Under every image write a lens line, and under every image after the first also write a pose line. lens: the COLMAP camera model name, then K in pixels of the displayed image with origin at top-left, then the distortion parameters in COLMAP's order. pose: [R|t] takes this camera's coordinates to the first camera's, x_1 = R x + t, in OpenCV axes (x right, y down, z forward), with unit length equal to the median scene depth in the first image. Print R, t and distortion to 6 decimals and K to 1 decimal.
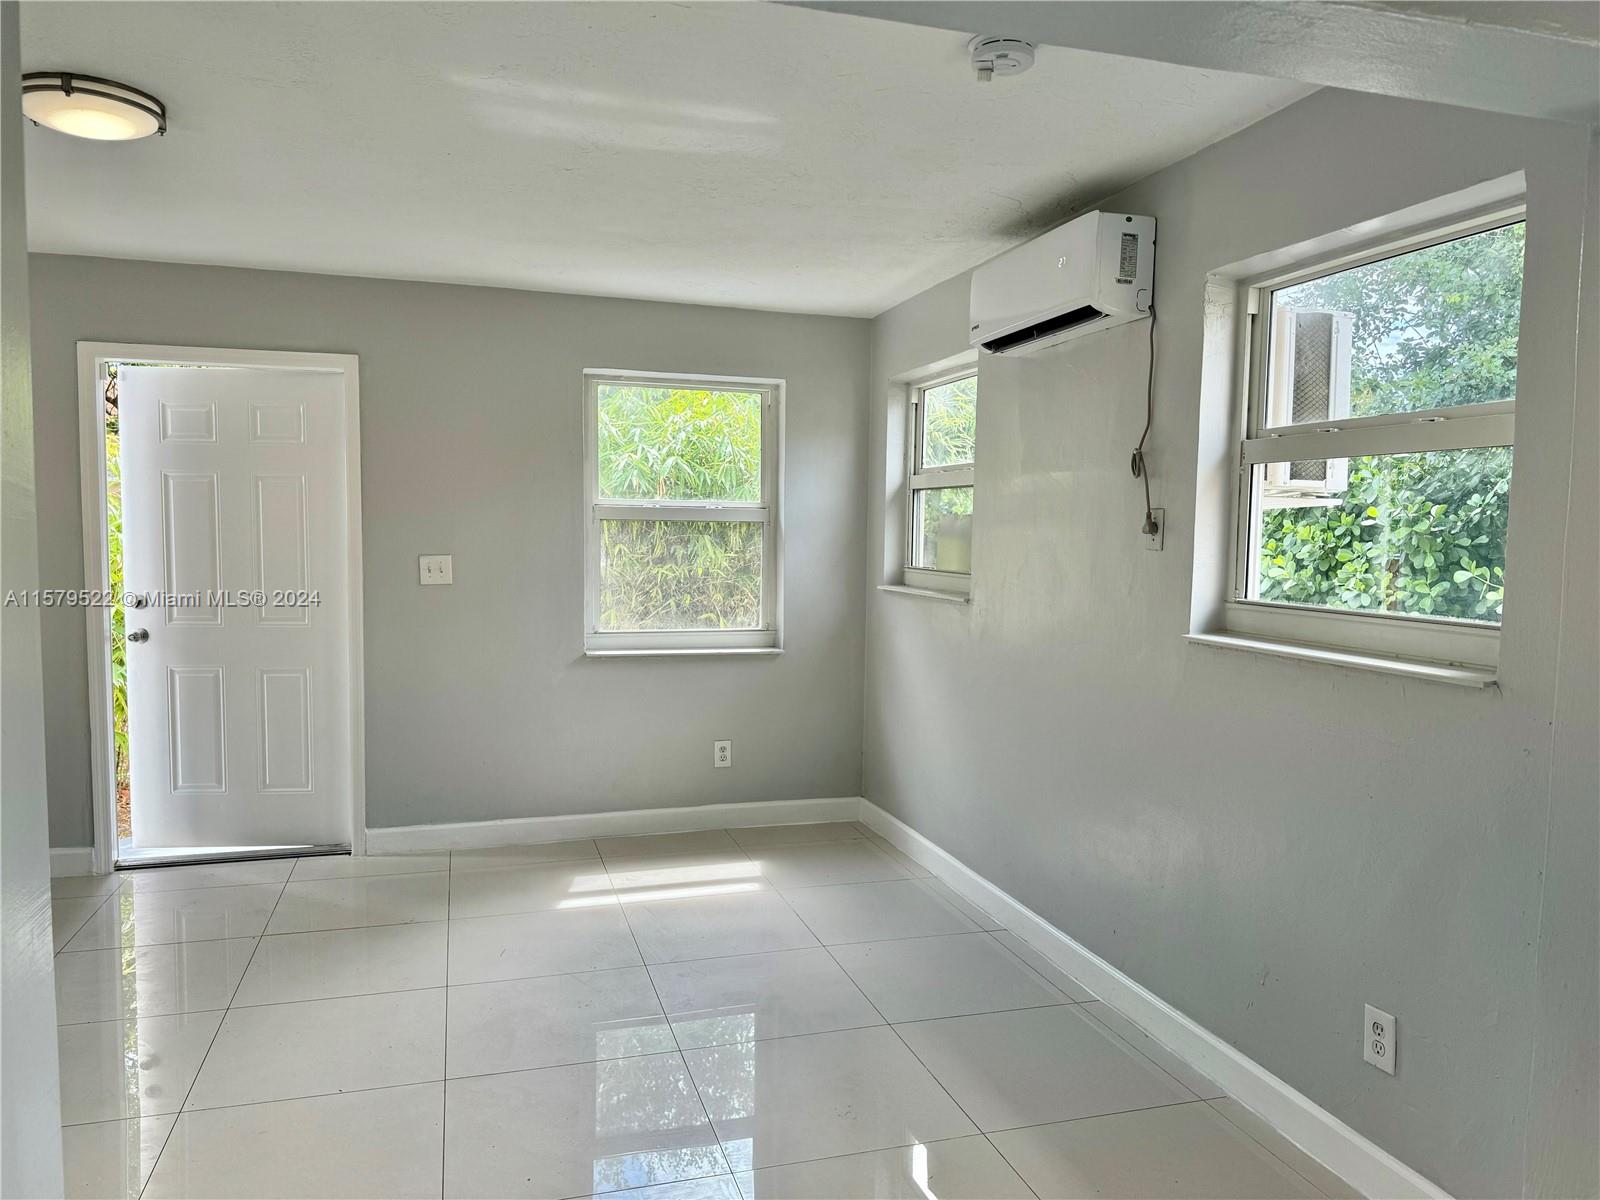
lens RADIAL K [[1148.6, 0, 800.0], [0, 1148.6, 600.0], [0, 0, 1]] dist [0.176066, -0.280101]
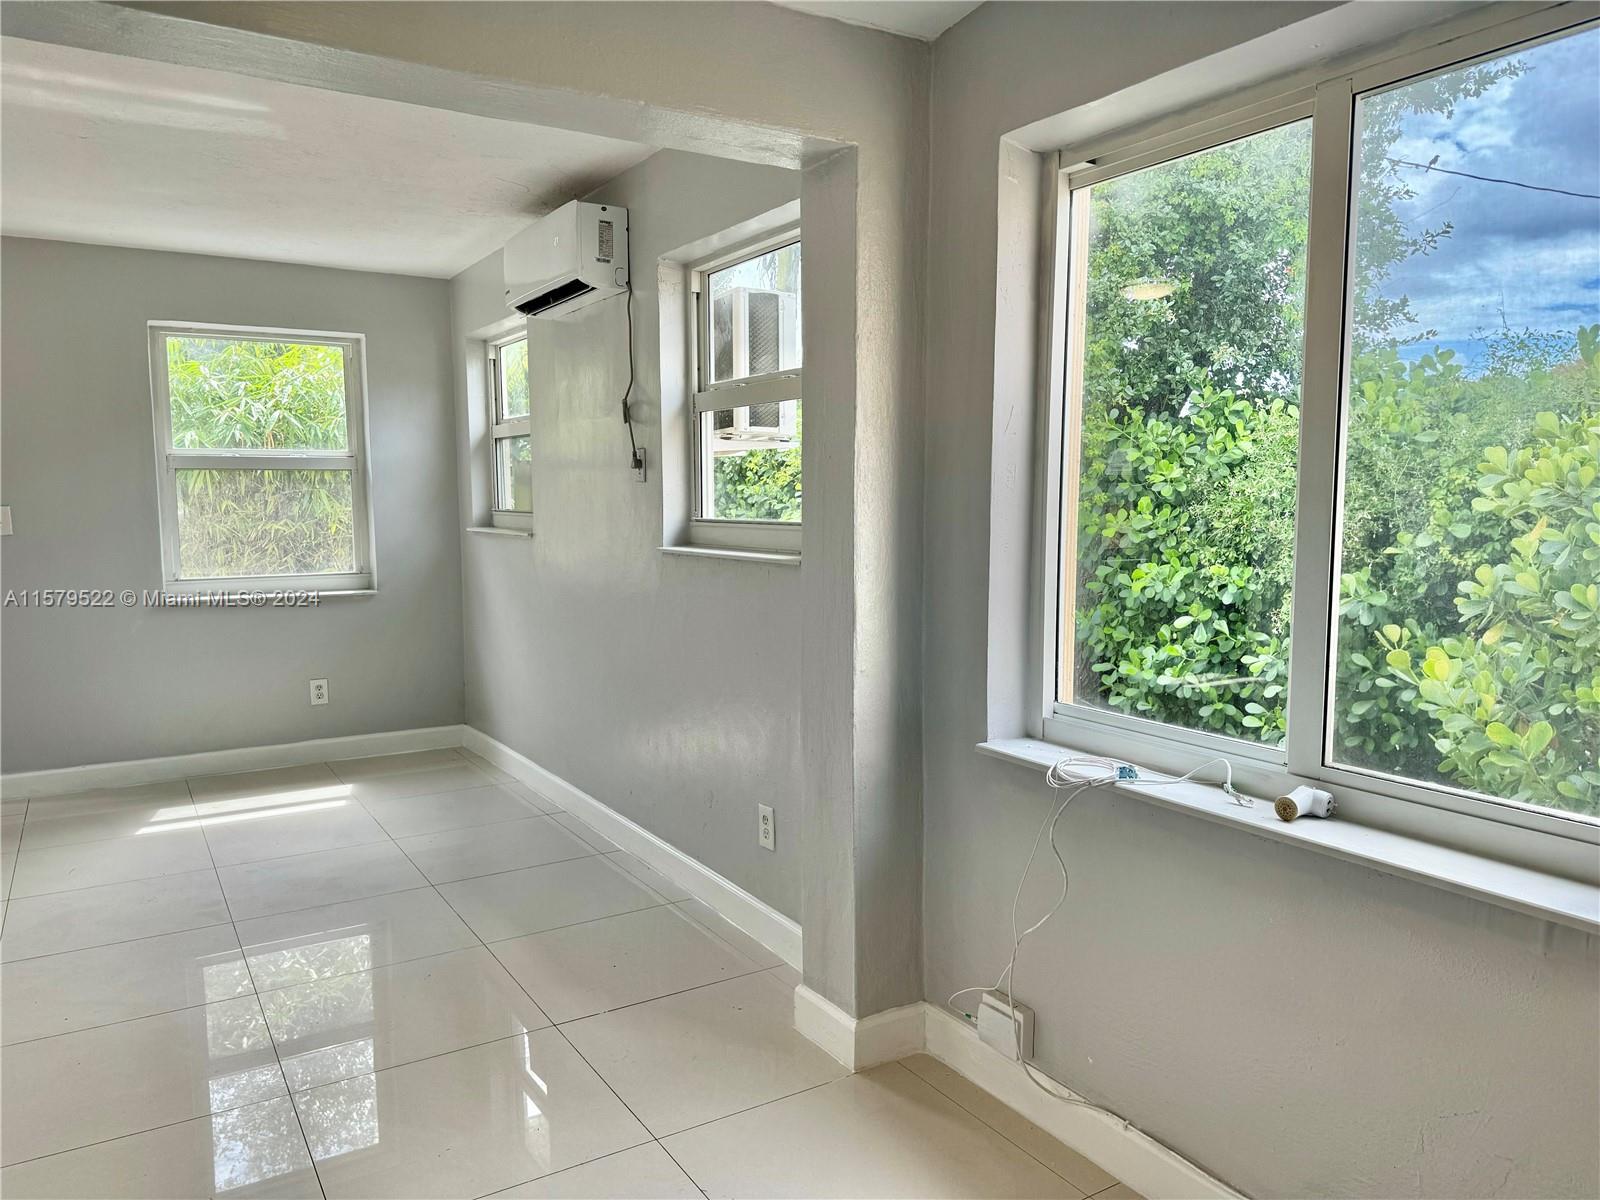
lens RADIAL K [[1148.6, 0, 800.0], [0, 1148.6, 600.0], [0, 0, 1]] dist [0.176066, -0.280101]
pose [[0.967160, -0.043684, 0.250385, 0.100356], [0.035845, 0.998716, 0.035784, 0.029671], [-0.251627, -0.025634, 0.967485, -0.155276]]
